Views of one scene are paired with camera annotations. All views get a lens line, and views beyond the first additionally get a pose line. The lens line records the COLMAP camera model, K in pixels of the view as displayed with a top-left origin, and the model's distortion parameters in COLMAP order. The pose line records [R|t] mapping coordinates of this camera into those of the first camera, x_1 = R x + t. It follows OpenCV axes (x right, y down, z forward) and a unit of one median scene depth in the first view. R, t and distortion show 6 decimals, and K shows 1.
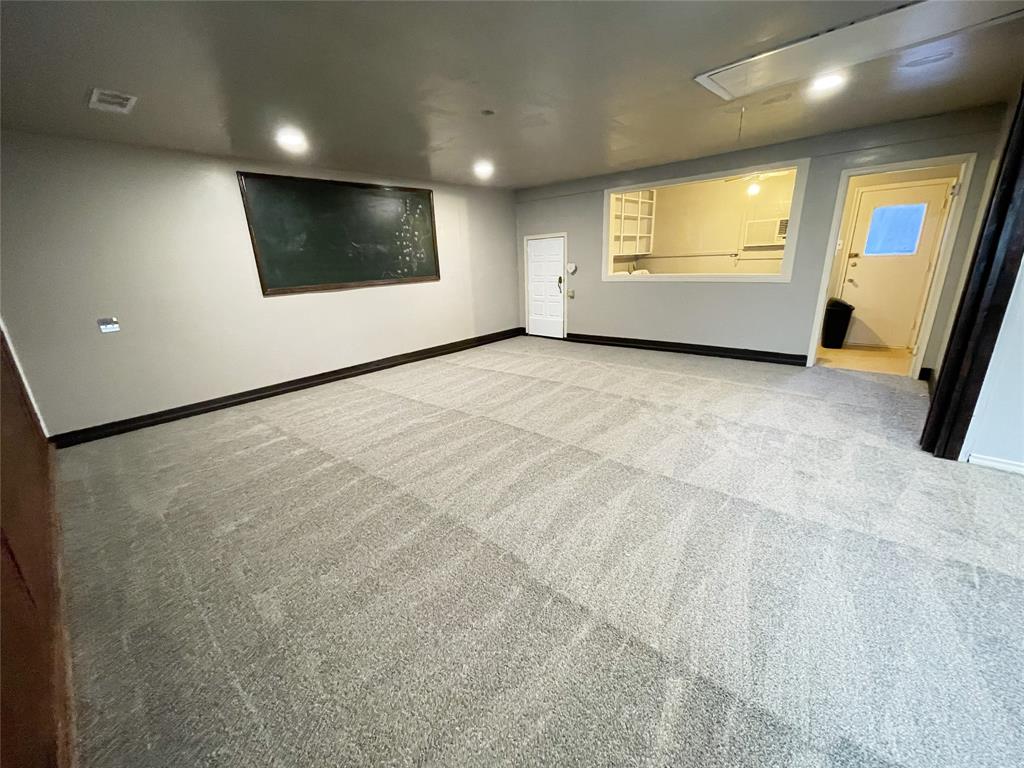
lens RADIAL K [[416.4, 0, 512.0], [0, 416.4, 384.0], [0, 0, 1]] dist [0.000048, -0.000015]
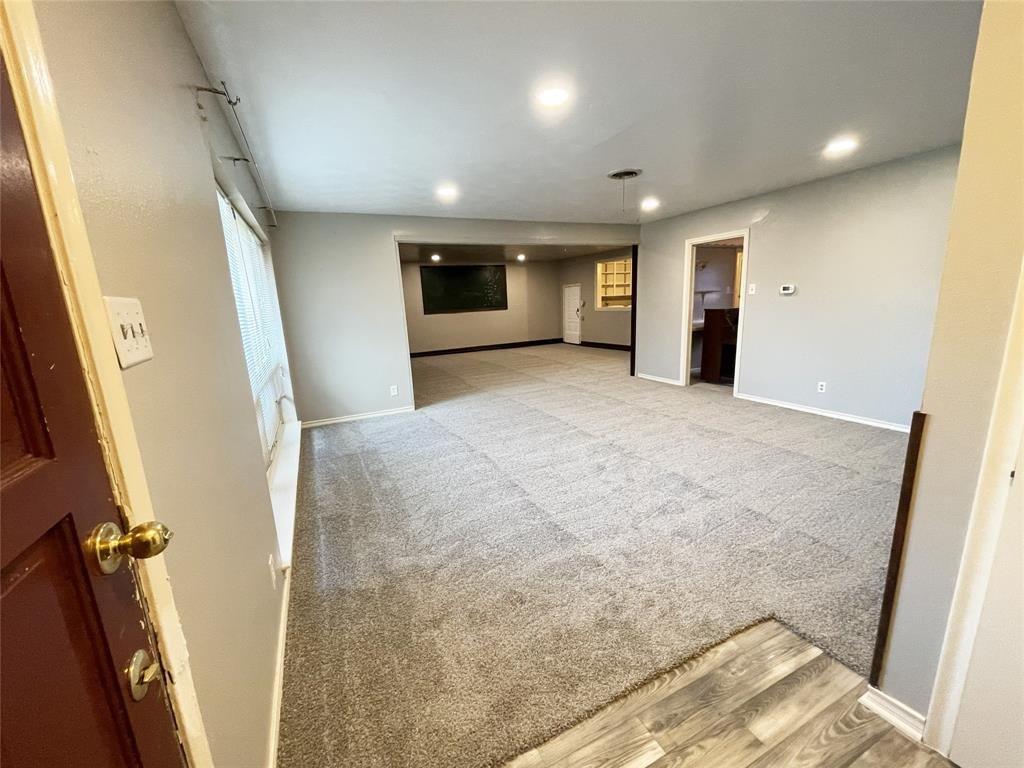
lens RADIAL K [[416.4, 0, 512.0], [0, 416.4, 384.0], [0, 0, 1]] dist [0.000048, -0.000015]
pose [[0.929580, 0.075667, -0.360771, 0.528479], [-0.101973, 0.993298, -0.054417, 0.182233], [0.354235, 0.087374, 0.931066, -0.698468]]
